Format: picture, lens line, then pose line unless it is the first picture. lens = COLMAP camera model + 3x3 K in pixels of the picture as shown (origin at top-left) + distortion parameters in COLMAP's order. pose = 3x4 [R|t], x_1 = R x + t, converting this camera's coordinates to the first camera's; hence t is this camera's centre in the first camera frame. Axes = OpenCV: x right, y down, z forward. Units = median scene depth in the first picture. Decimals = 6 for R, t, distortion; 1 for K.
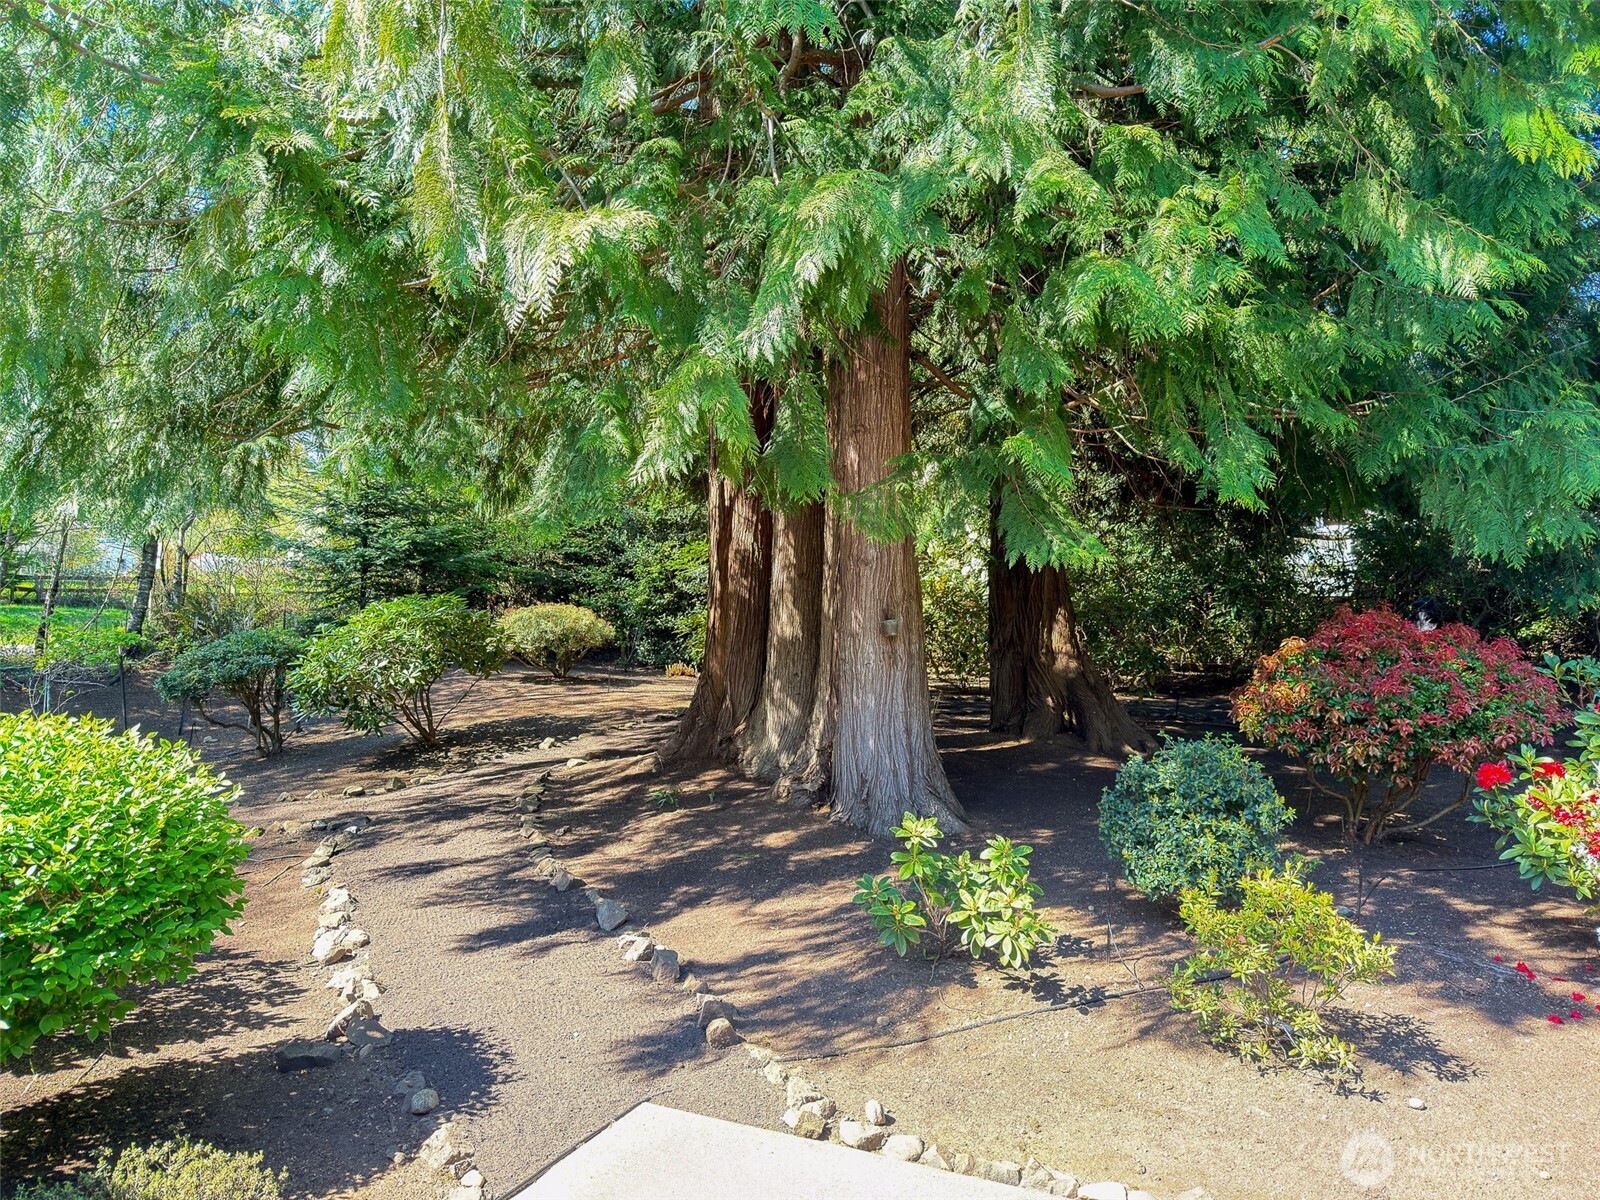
lens RADIAL K [[1119.4, 0, 780.1], [0, 1119.4, 601.7], [0, 0, 1]] dist [0.048999, -0.042681]
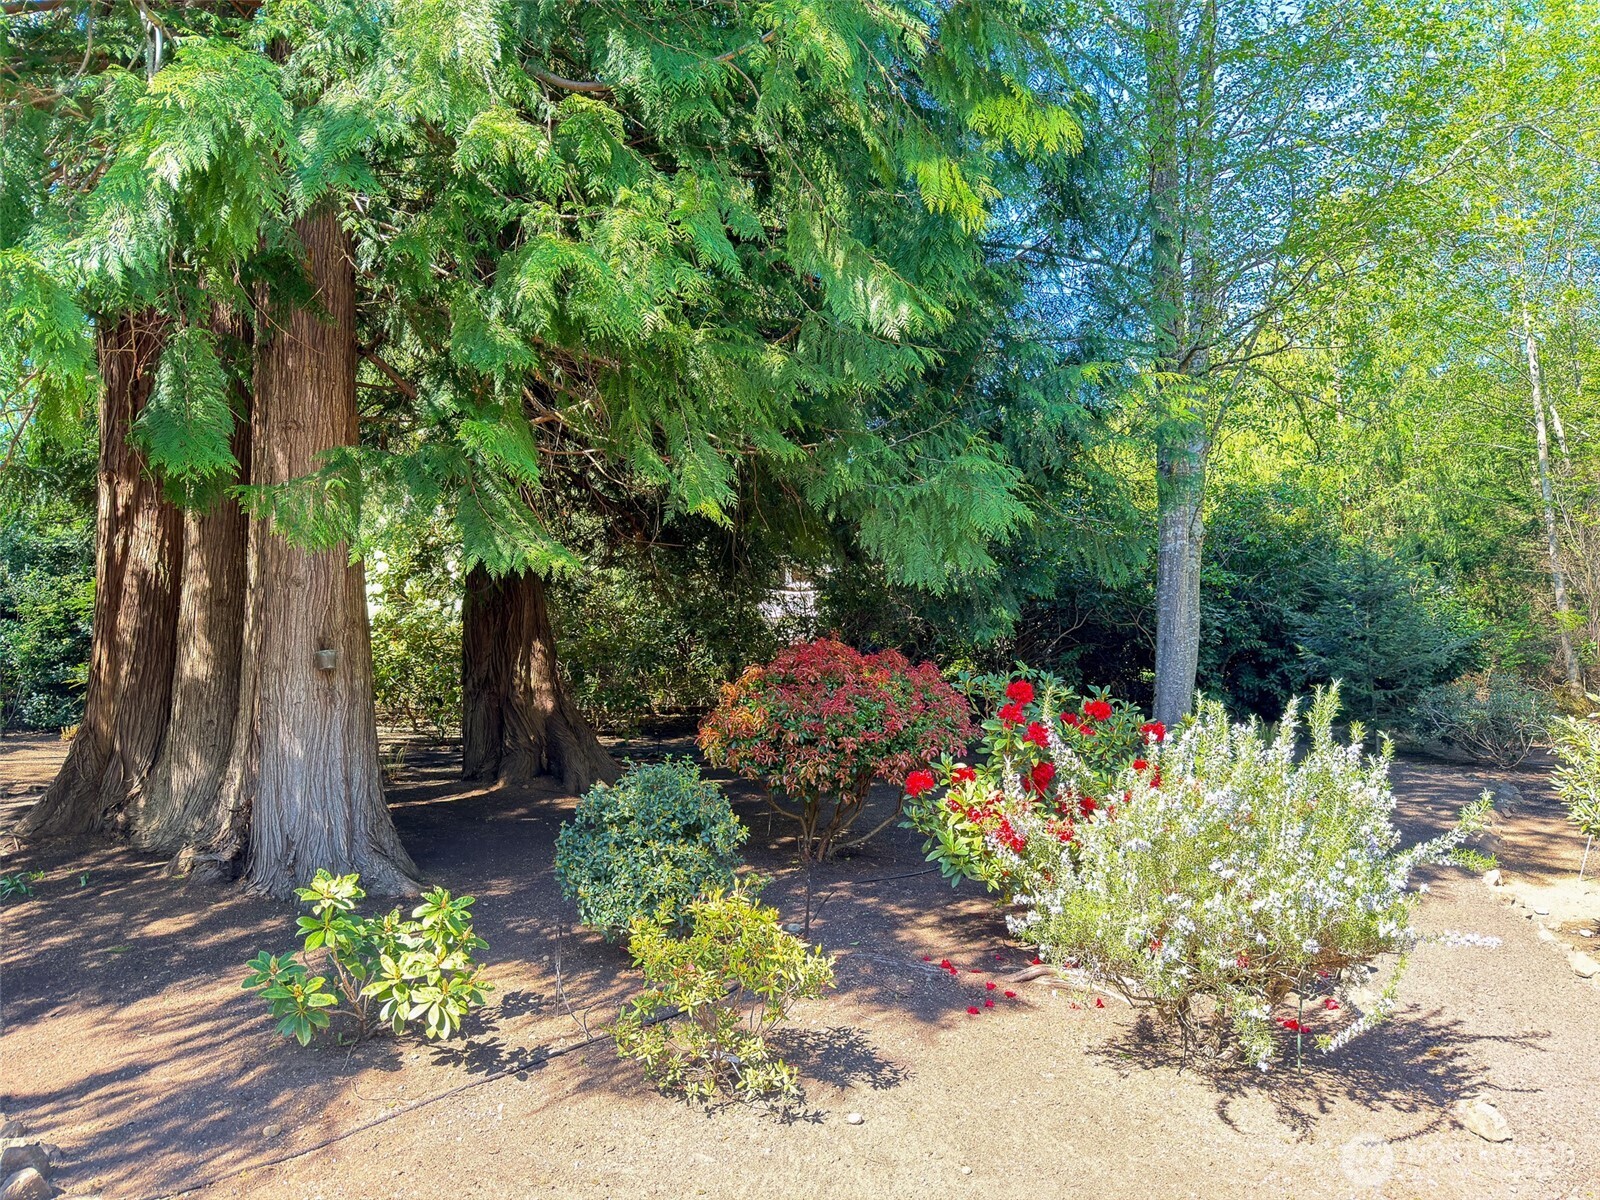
lens RADIAL K [[1119.4, 0, 780.1], [0, 1119.4, 601.7], [0, 0, 1]] dist [0.048999, -0.042681]
pose [[0.907098, 0.018579, 0.420509, 0.069115], [0.003138, 0.998699, -0.050892, 0.038224], [-0.420908, 0.047484, 0.905860, 0.101186]]
